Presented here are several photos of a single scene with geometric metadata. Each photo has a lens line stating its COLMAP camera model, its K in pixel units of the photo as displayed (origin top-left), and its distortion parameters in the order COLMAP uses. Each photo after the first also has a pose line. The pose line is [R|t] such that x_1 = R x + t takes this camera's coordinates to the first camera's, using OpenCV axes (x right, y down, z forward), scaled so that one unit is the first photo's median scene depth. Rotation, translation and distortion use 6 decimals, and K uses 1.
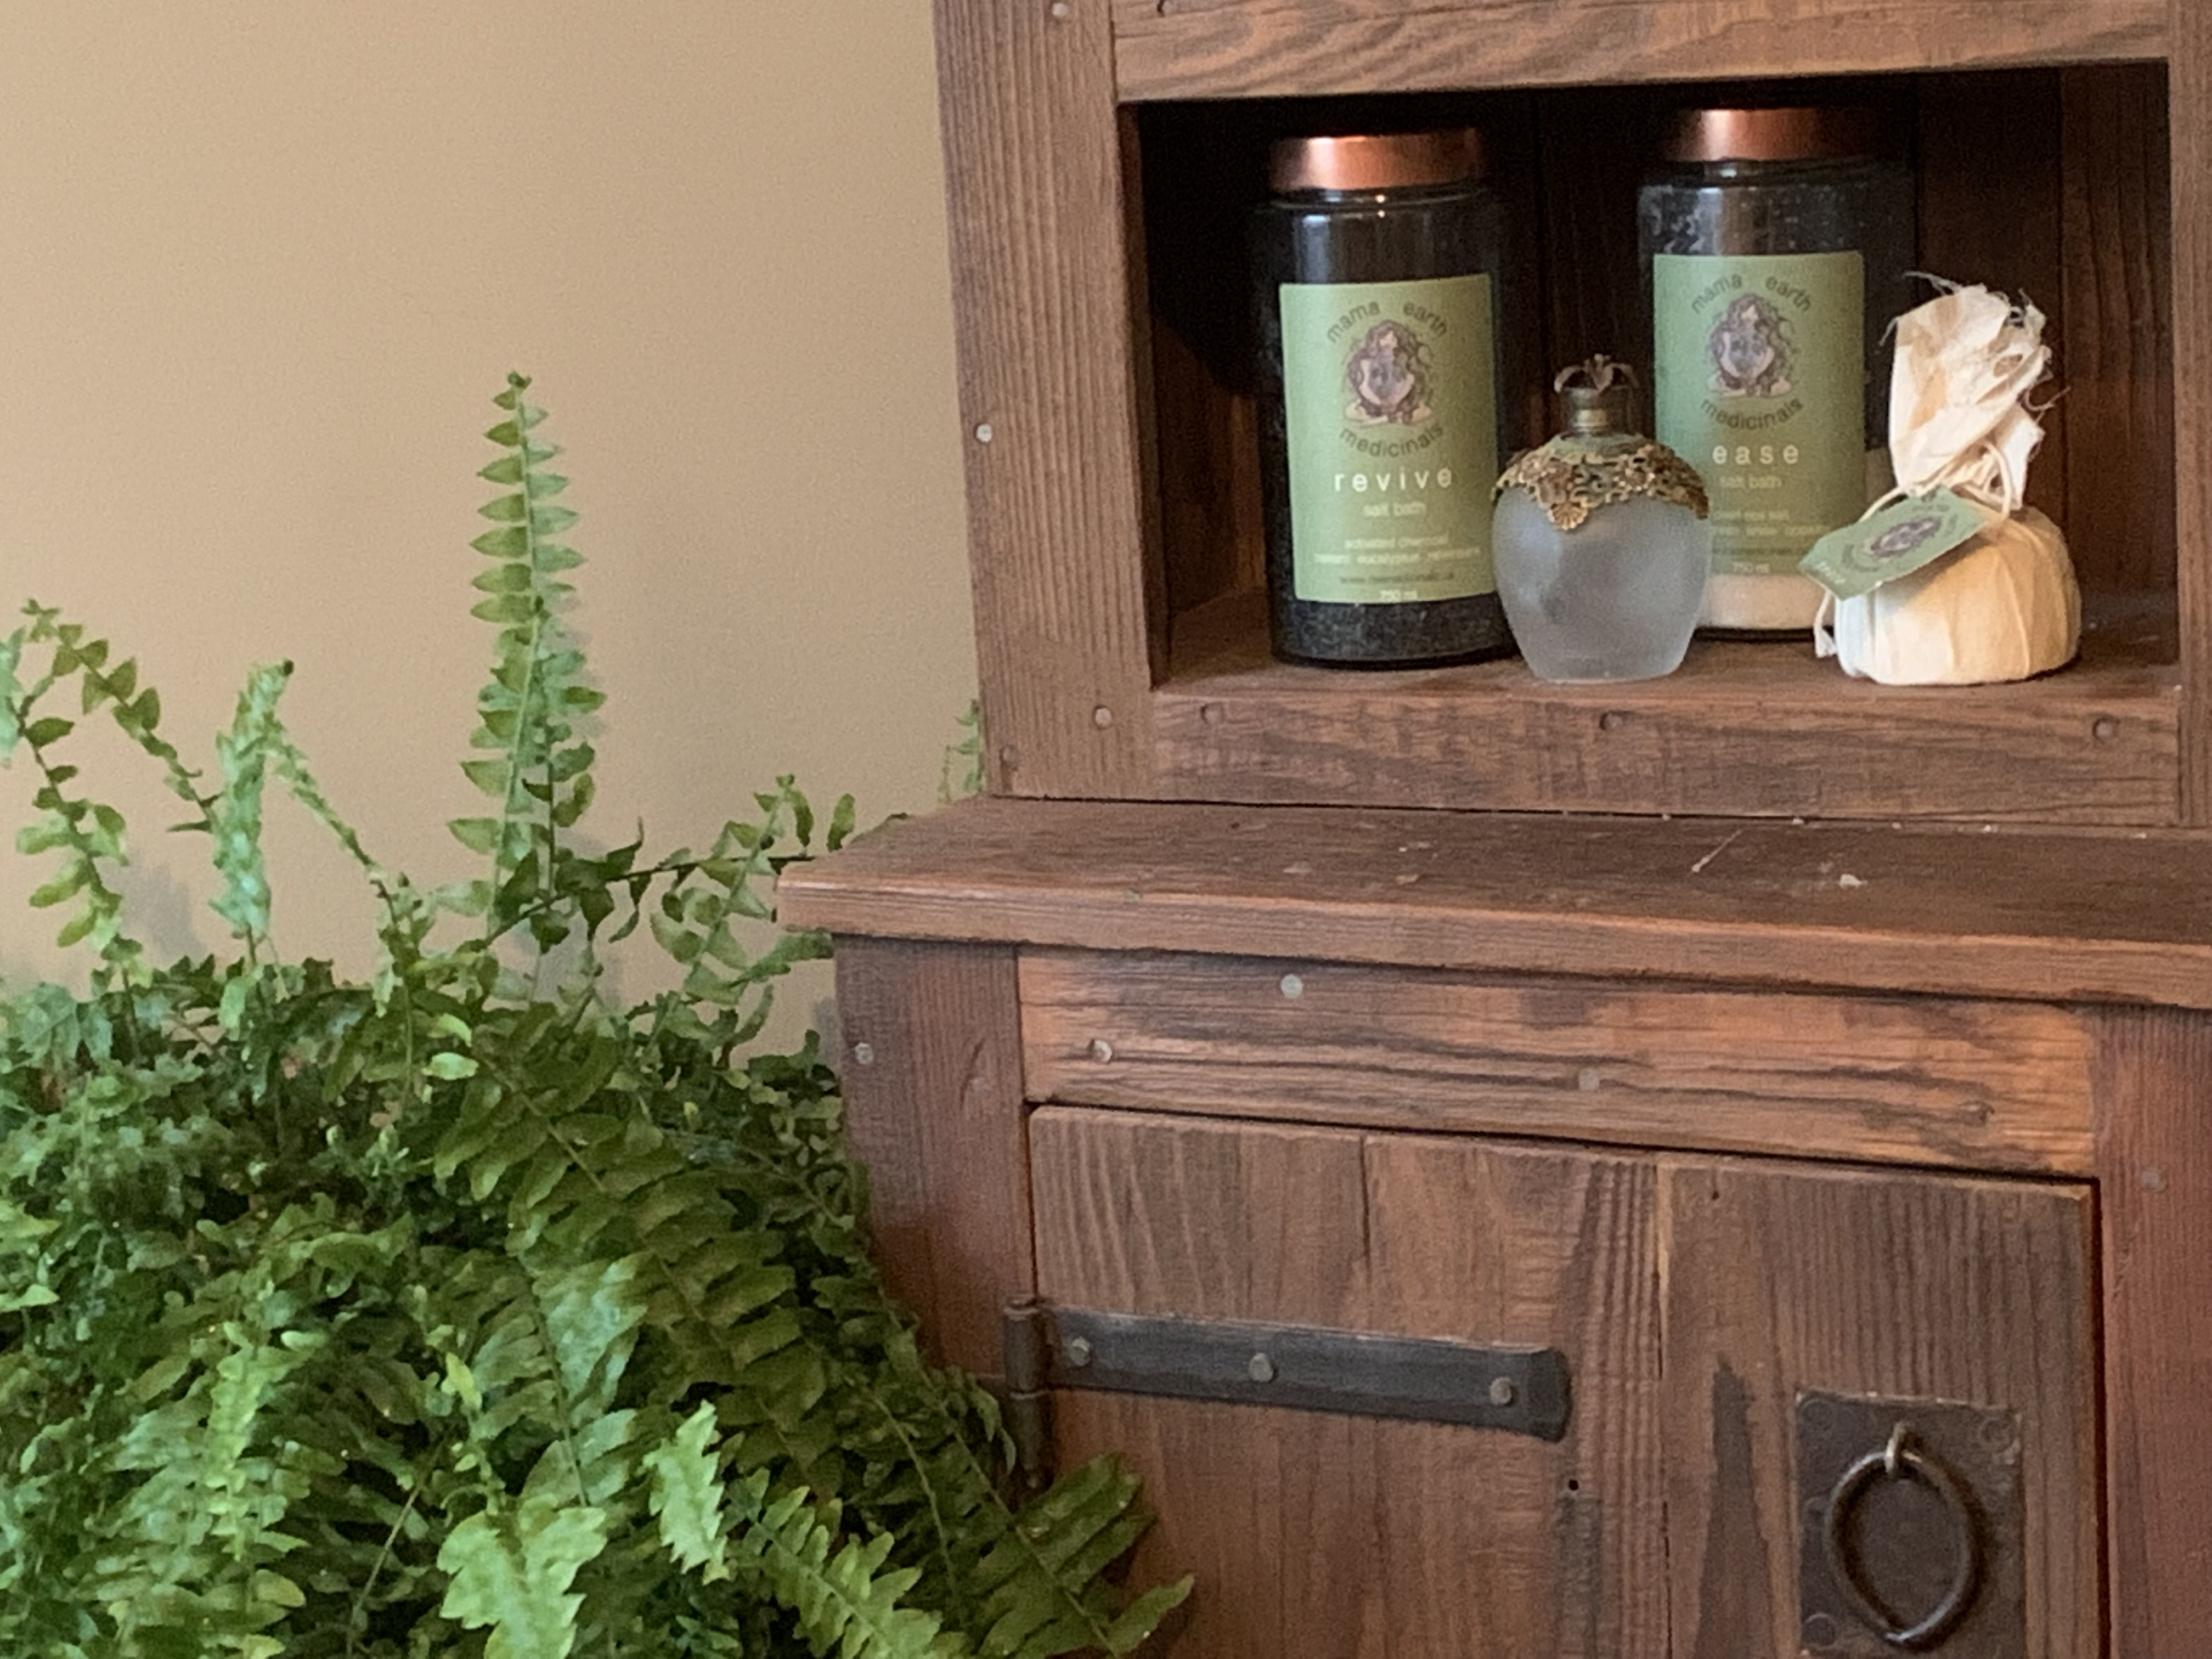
lens RADIAL K [[4871.5, 0, 1106.0], [0, 4871.5, 829.5], [0, 0, 1]] dist [0.303902, -0.792621]
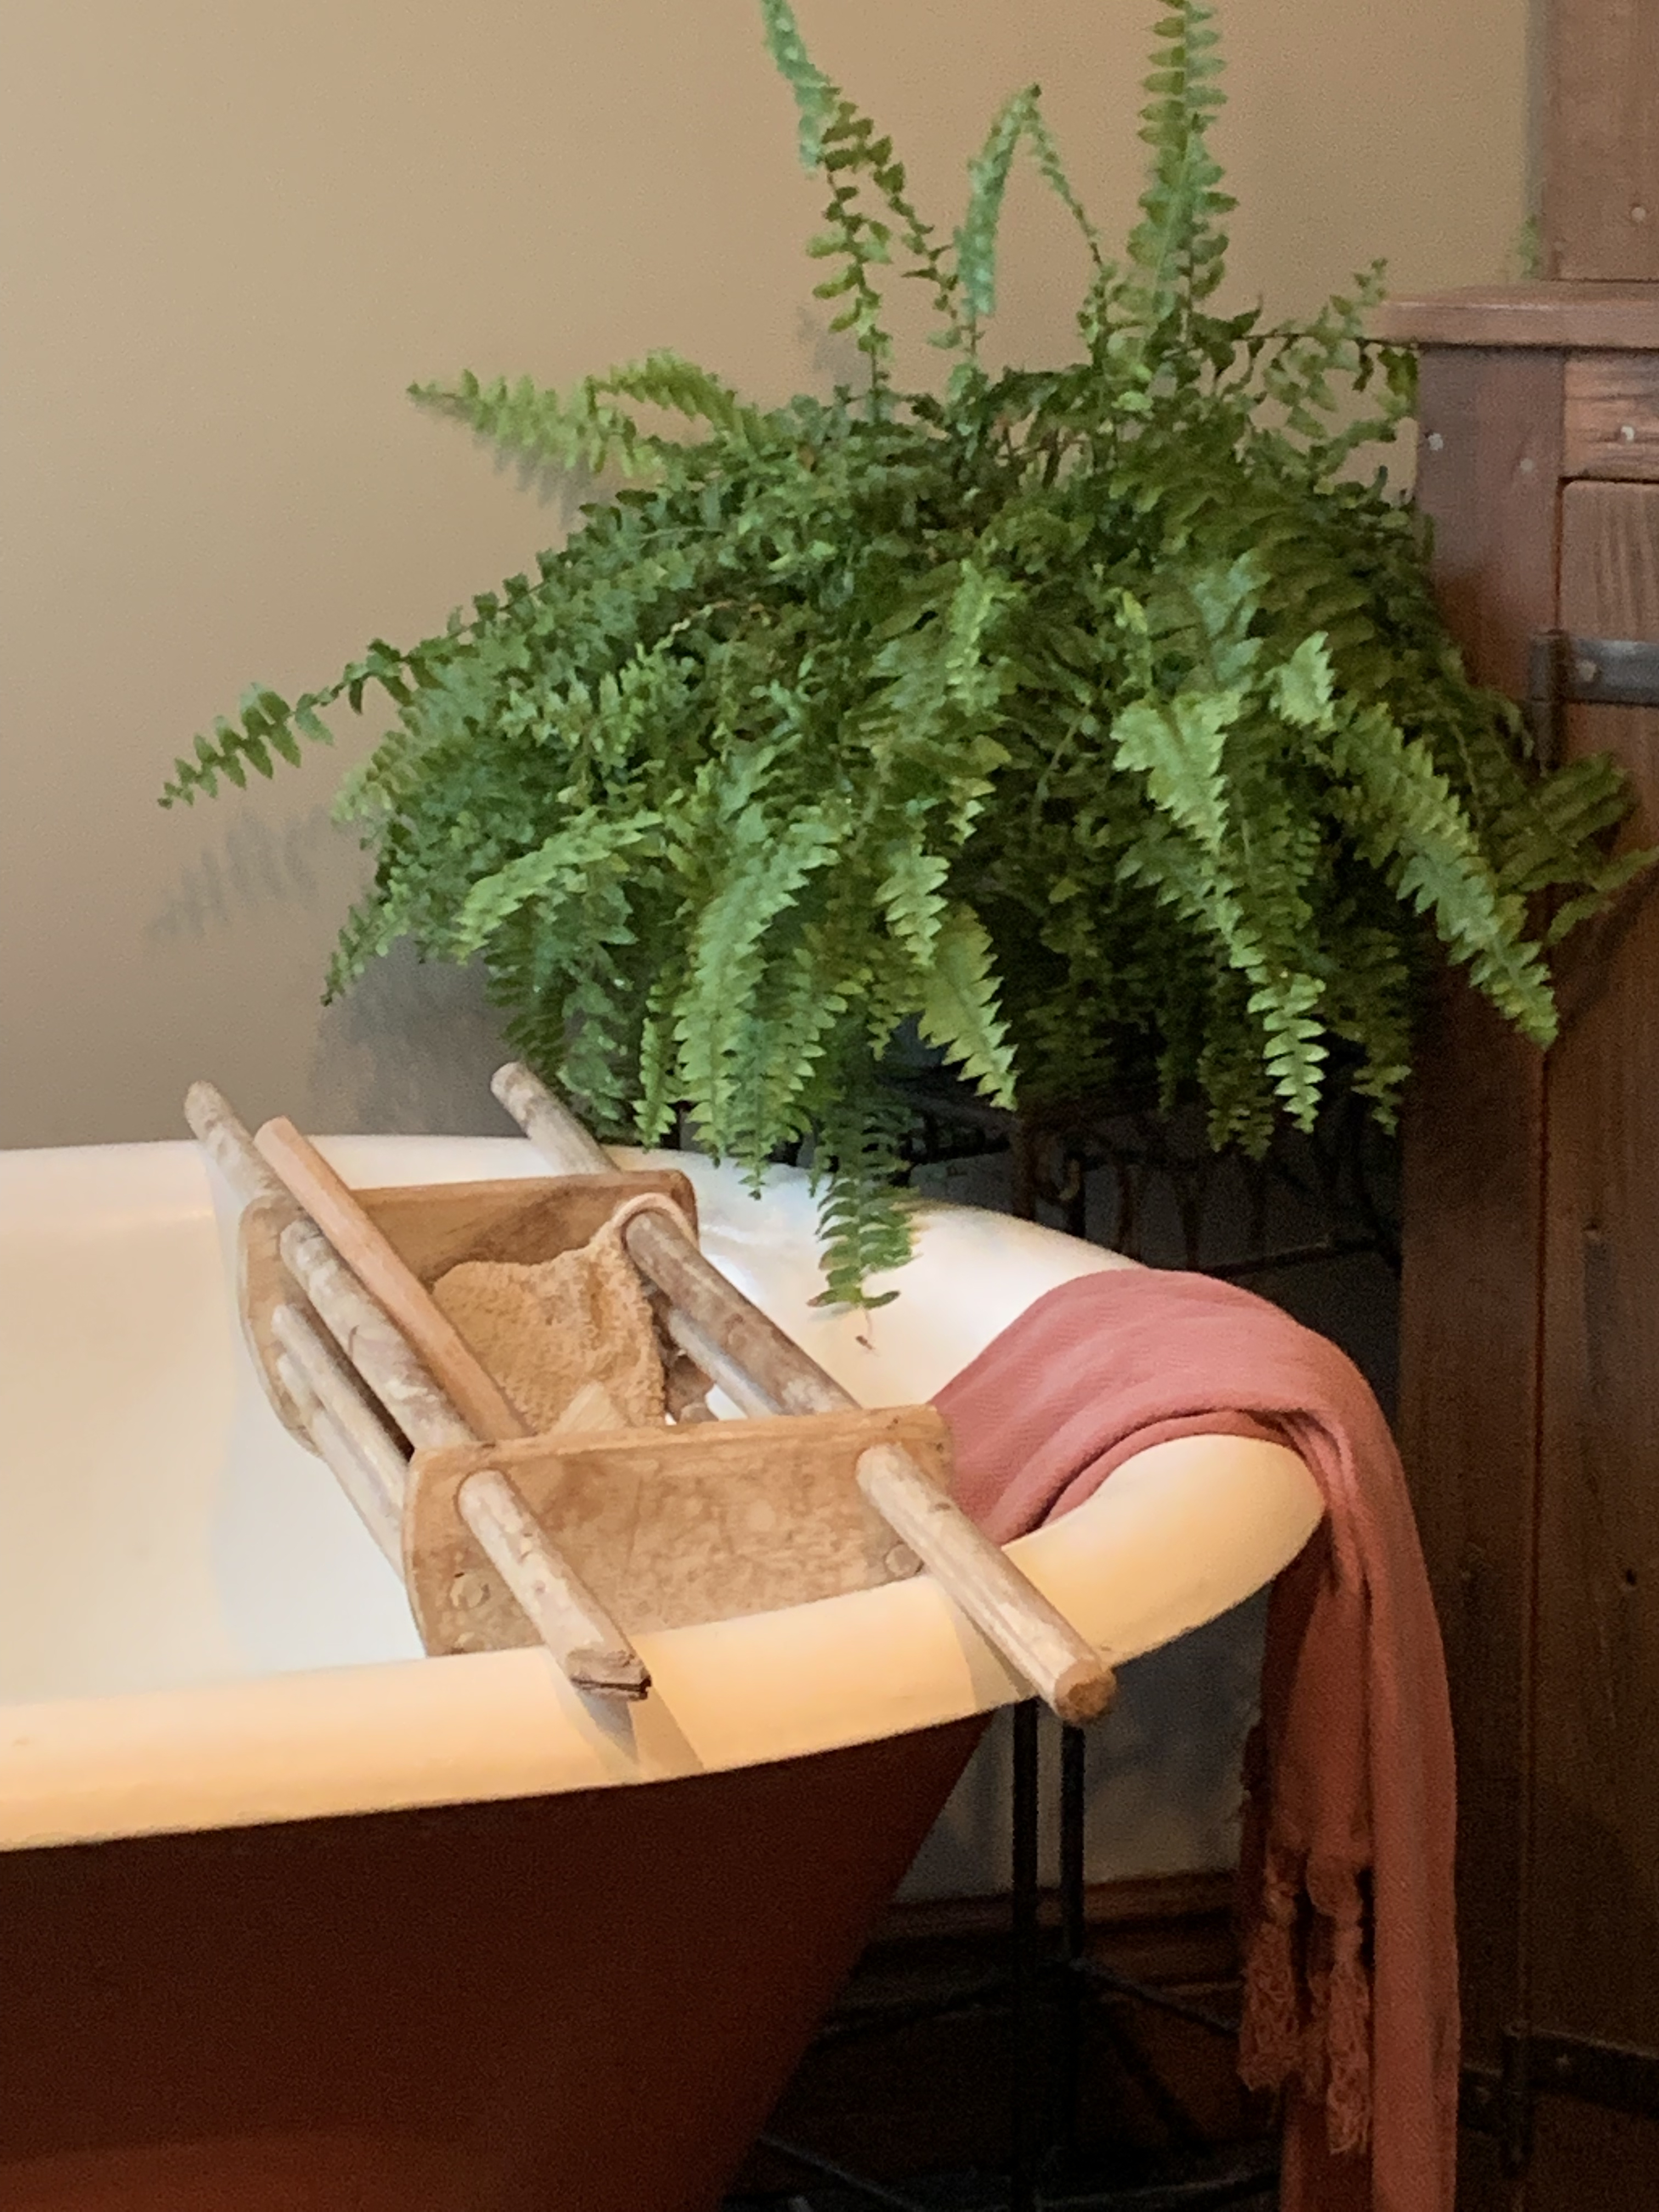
lens RADIAL K [[4941.1, 0, 829.5], [0, 4941.1, 1106.0], [0, 0, 1]] dist [0.049415, 0.574635]
pose [[0.989623, 0.077306, -0.121119, -0.036733], [-0.075994, 0.996989, 0.015422, 0.216985], [0.121946, -0.006057, 0.992518, -0.329716]]
